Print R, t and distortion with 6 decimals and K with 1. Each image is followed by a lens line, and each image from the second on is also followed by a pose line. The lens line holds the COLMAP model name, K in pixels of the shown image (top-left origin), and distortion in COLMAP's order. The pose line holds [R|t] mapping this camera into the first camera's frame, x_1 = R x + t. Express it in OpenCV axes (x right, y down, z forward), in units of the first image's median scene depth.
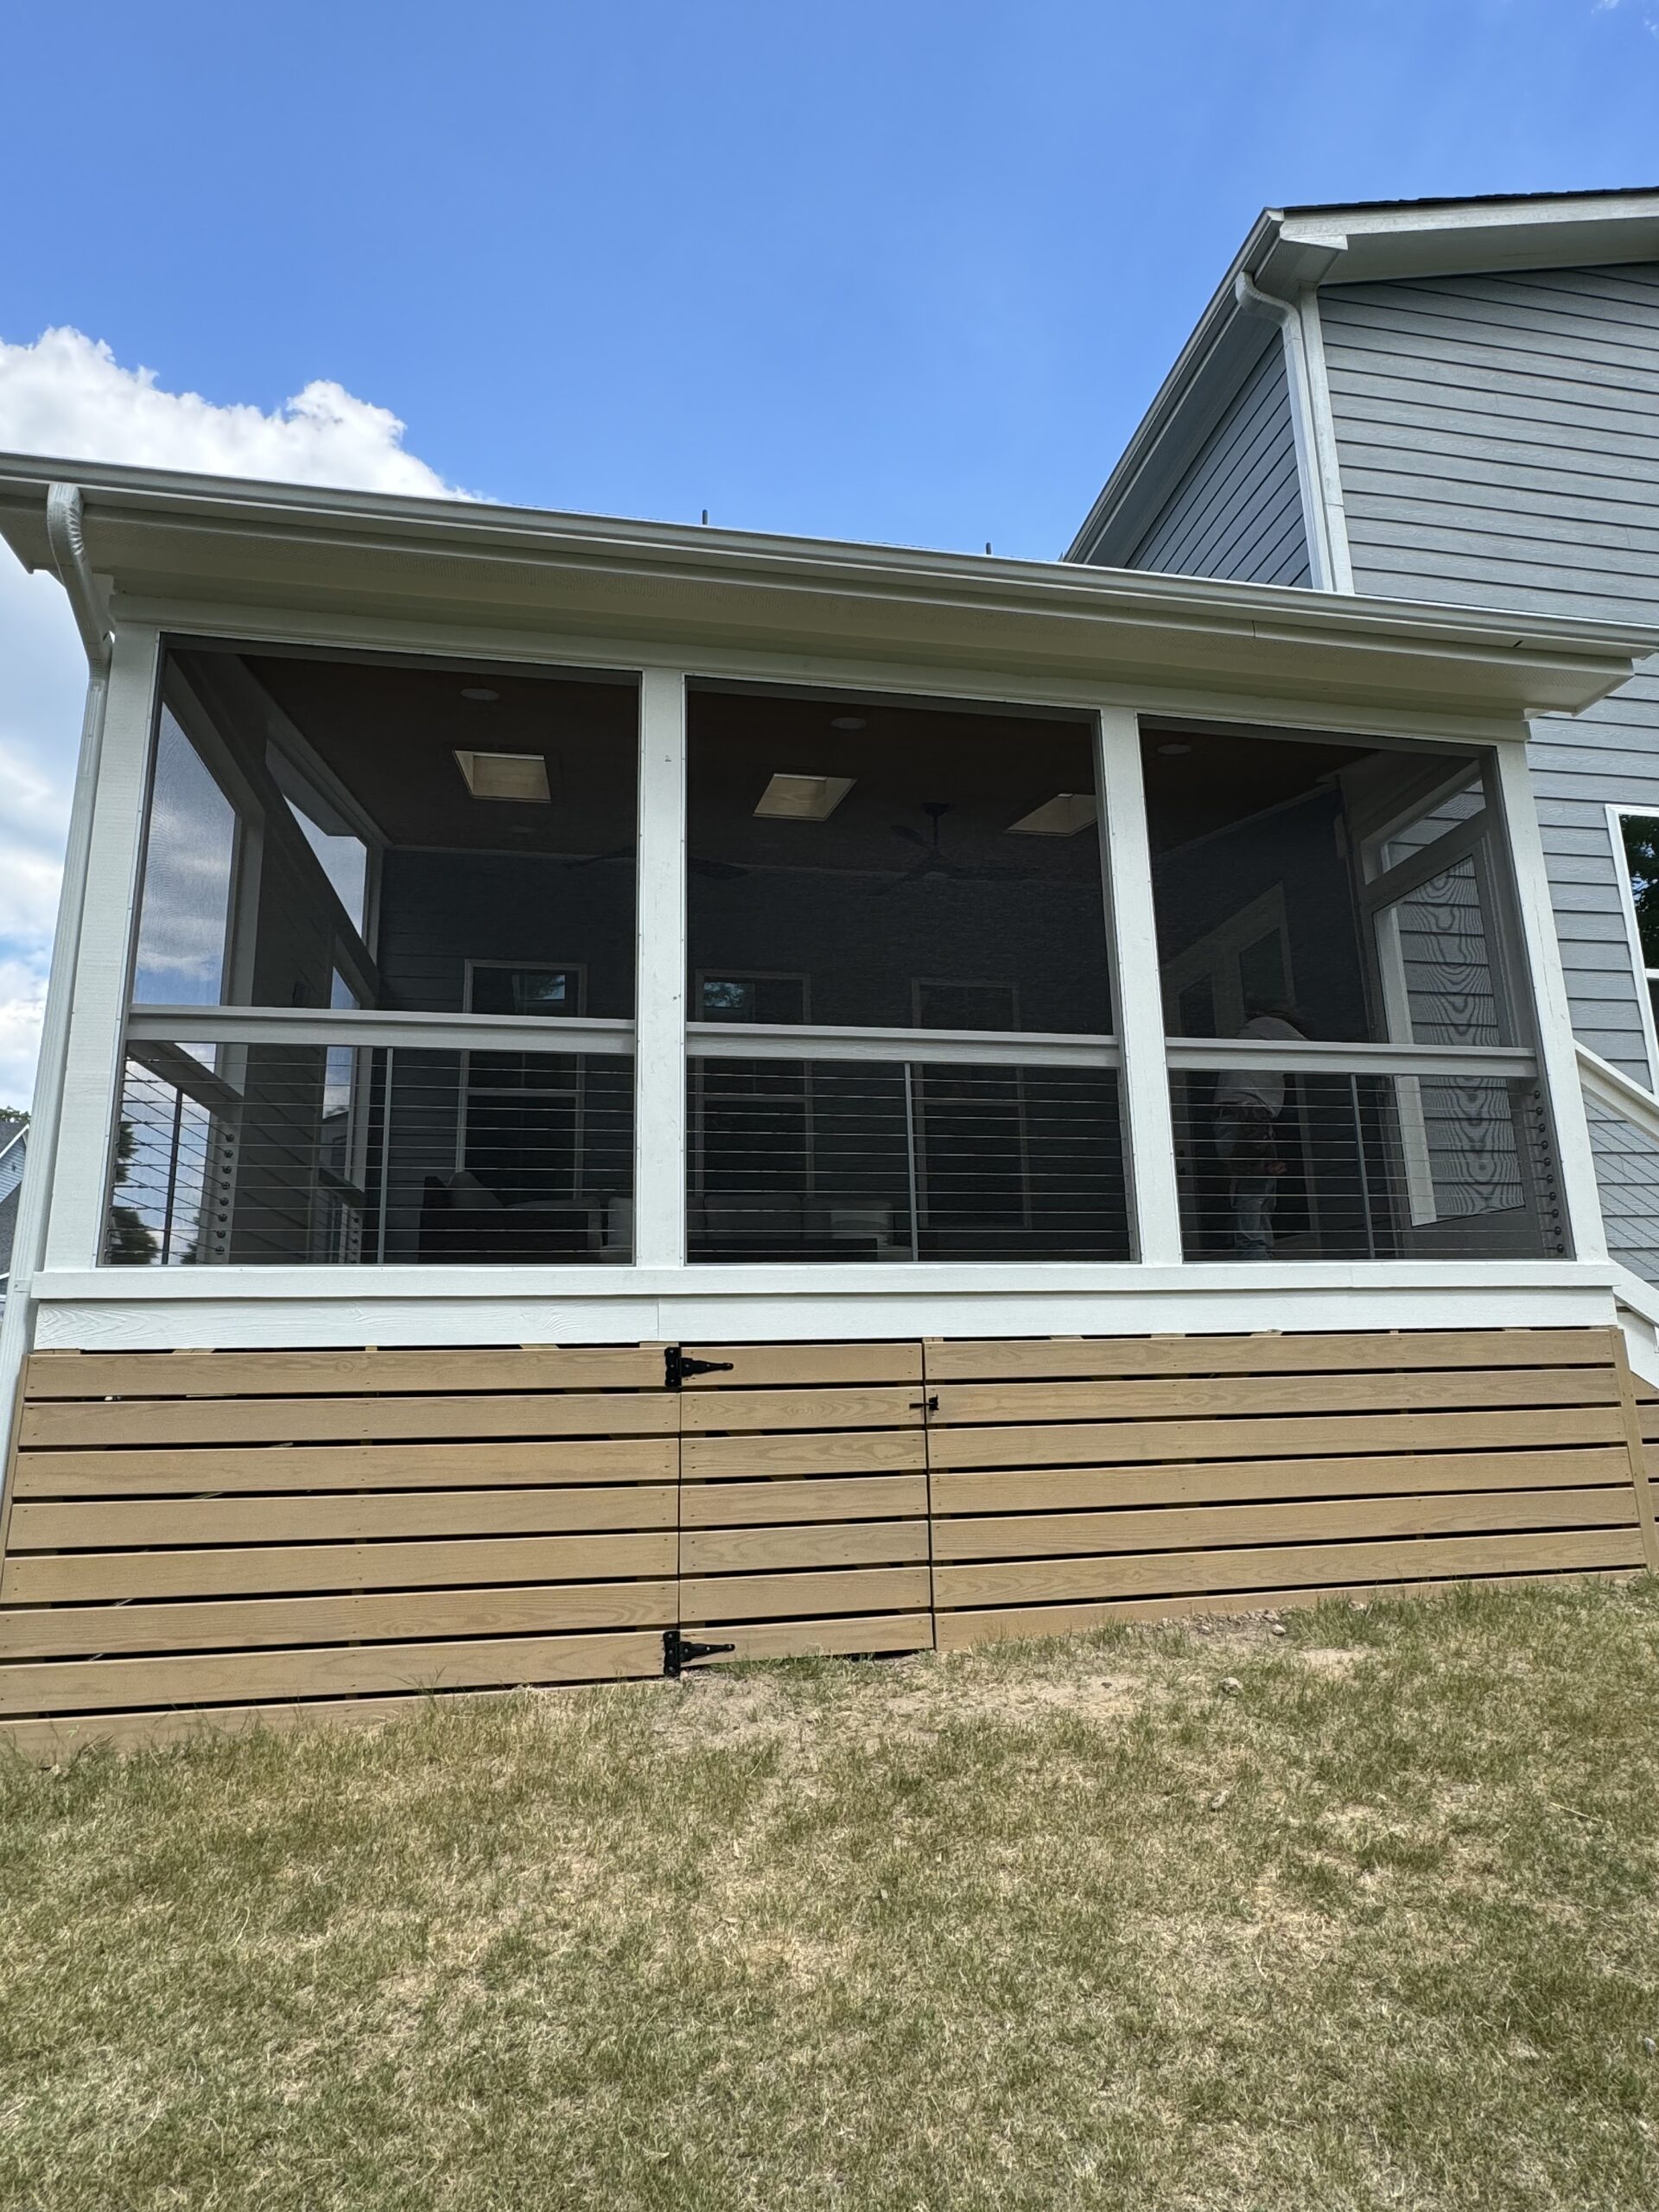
lens RADIAL K [[1207.9, 0, 826.5], [0, 1207.9, 1108.9], [0, 0, 1]] dist [-0.002622, -0.000954]
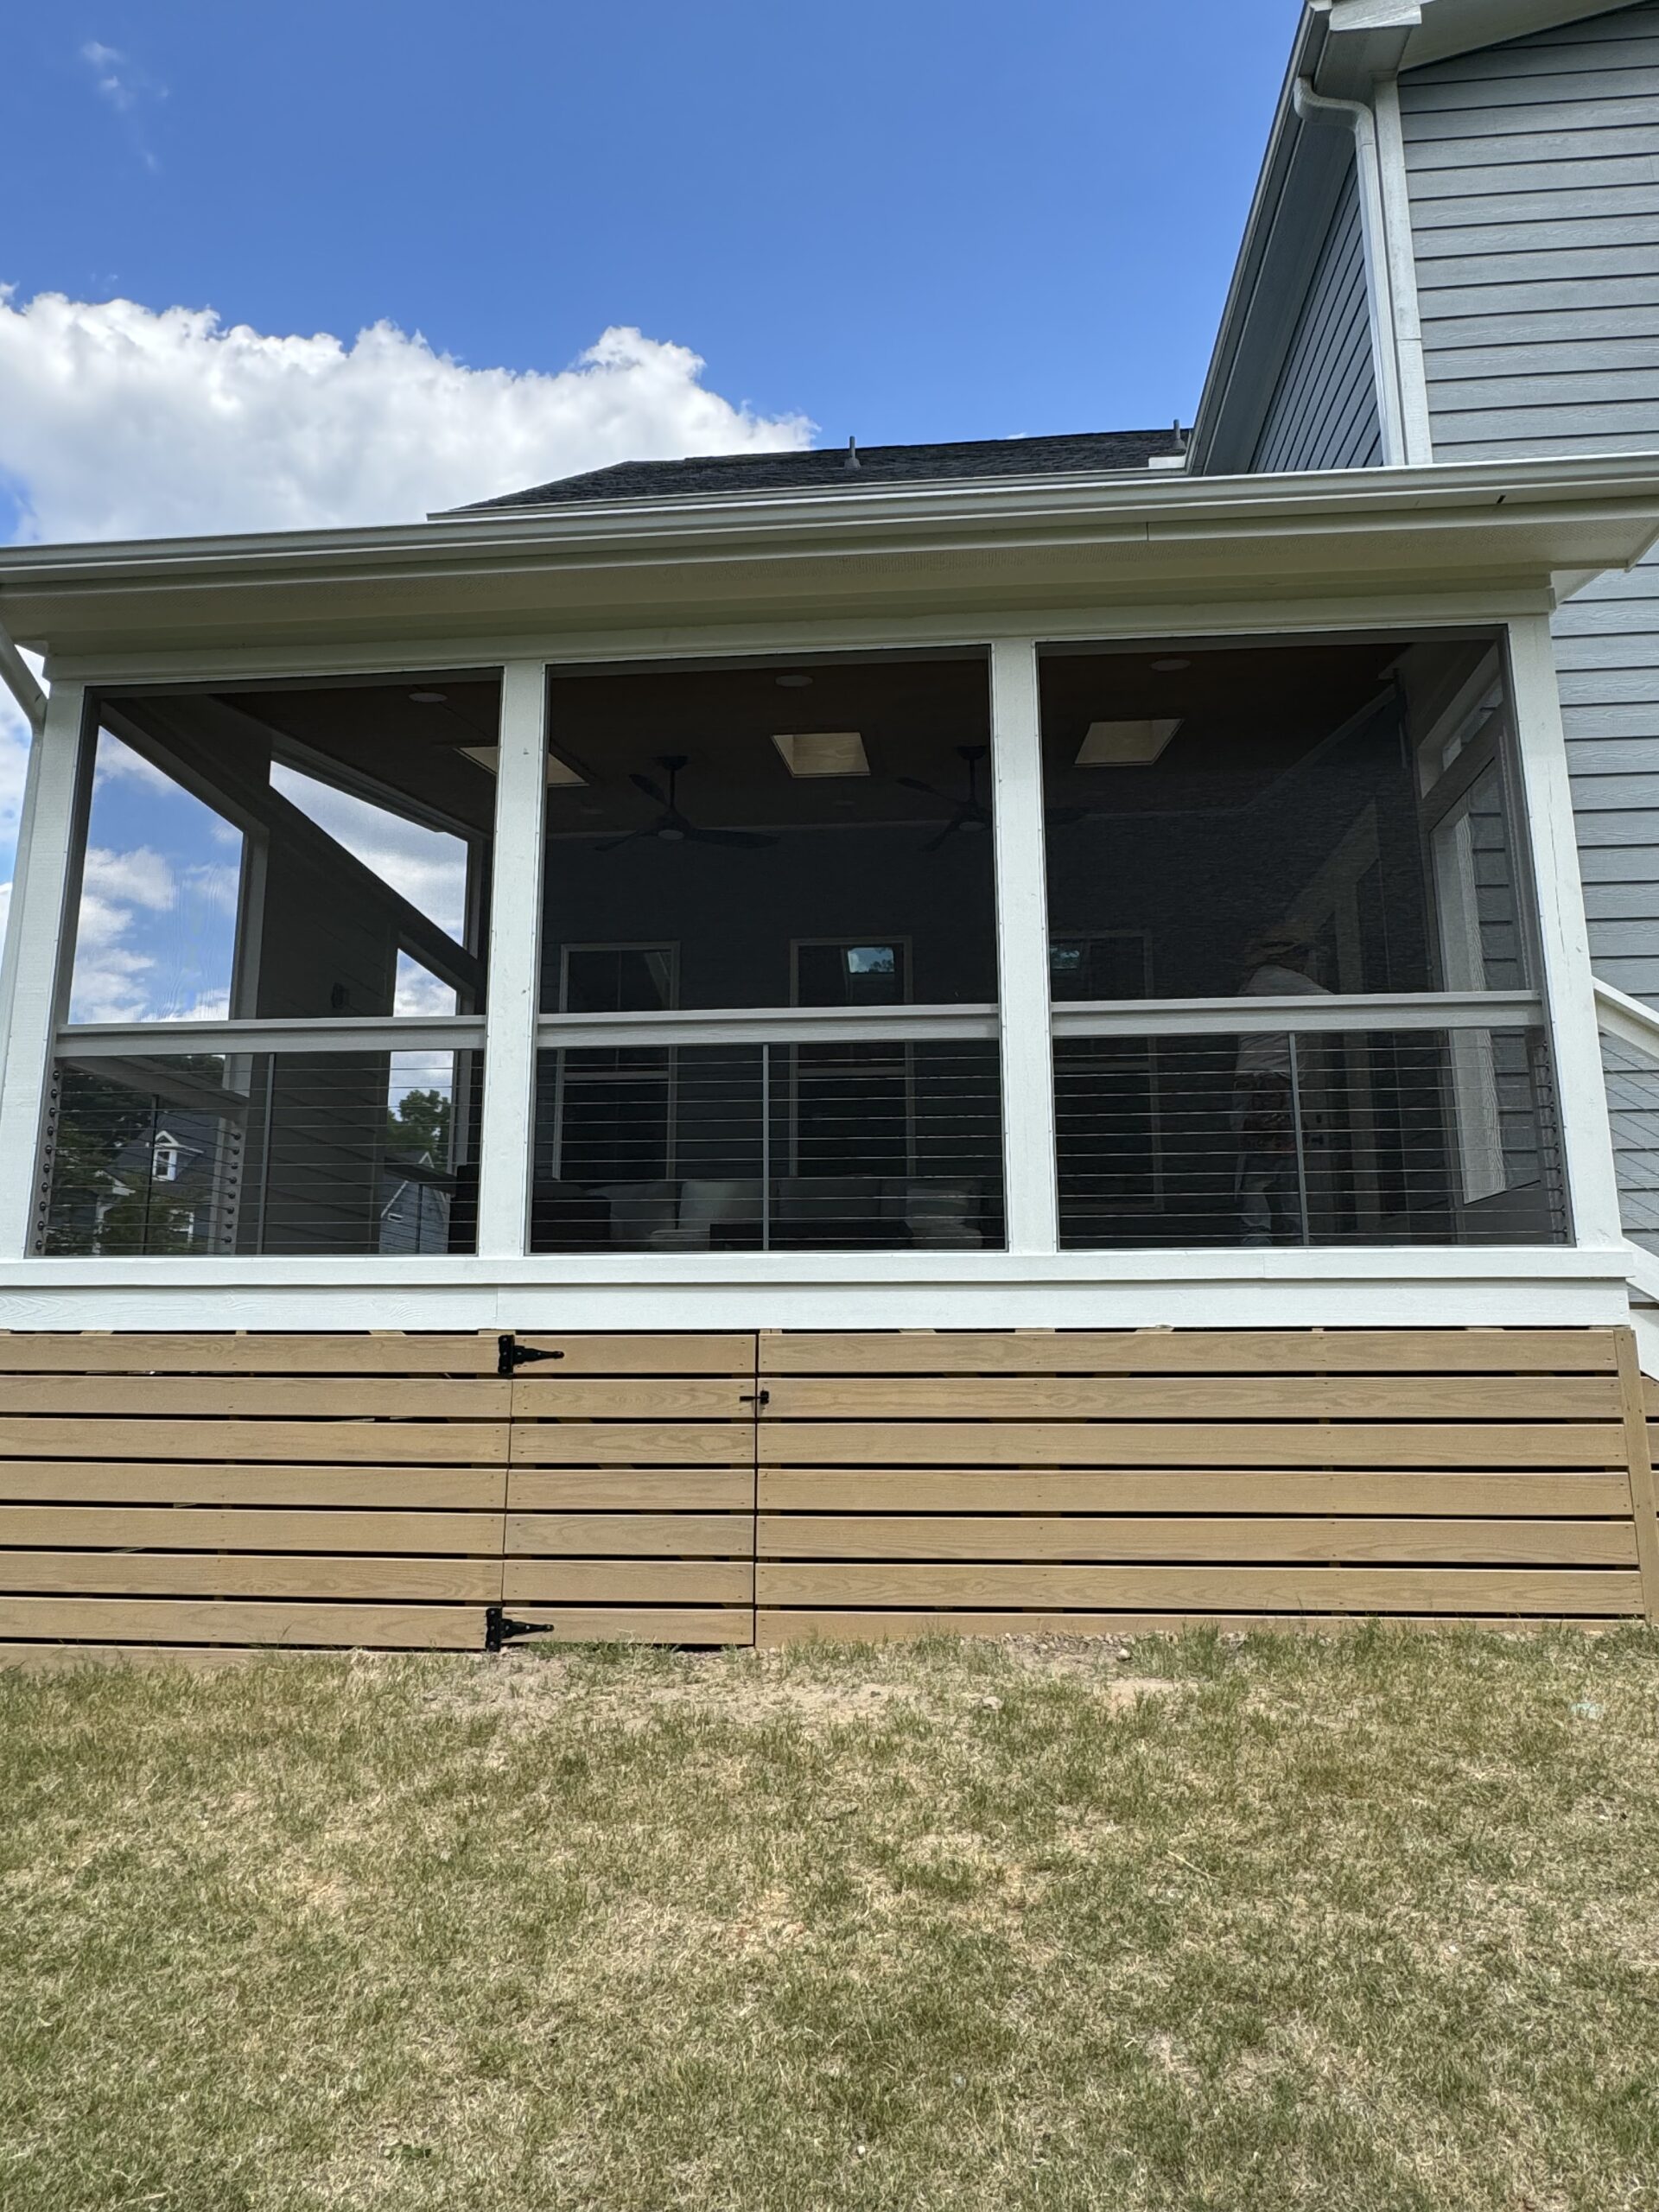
lens RADIAL K [[1325.8, 0, 827.8], [0, 1325.8, 1105.9], [0, 0, 1]] dist [-0.002352, -0.001168]
pose [[0.964256, -0.030625, -0.263197, 0.420287], [0.037900, 0.999026, 0.022608, -0.011861], [0.262249, -0.031775, 0.964477, -0.007508]]
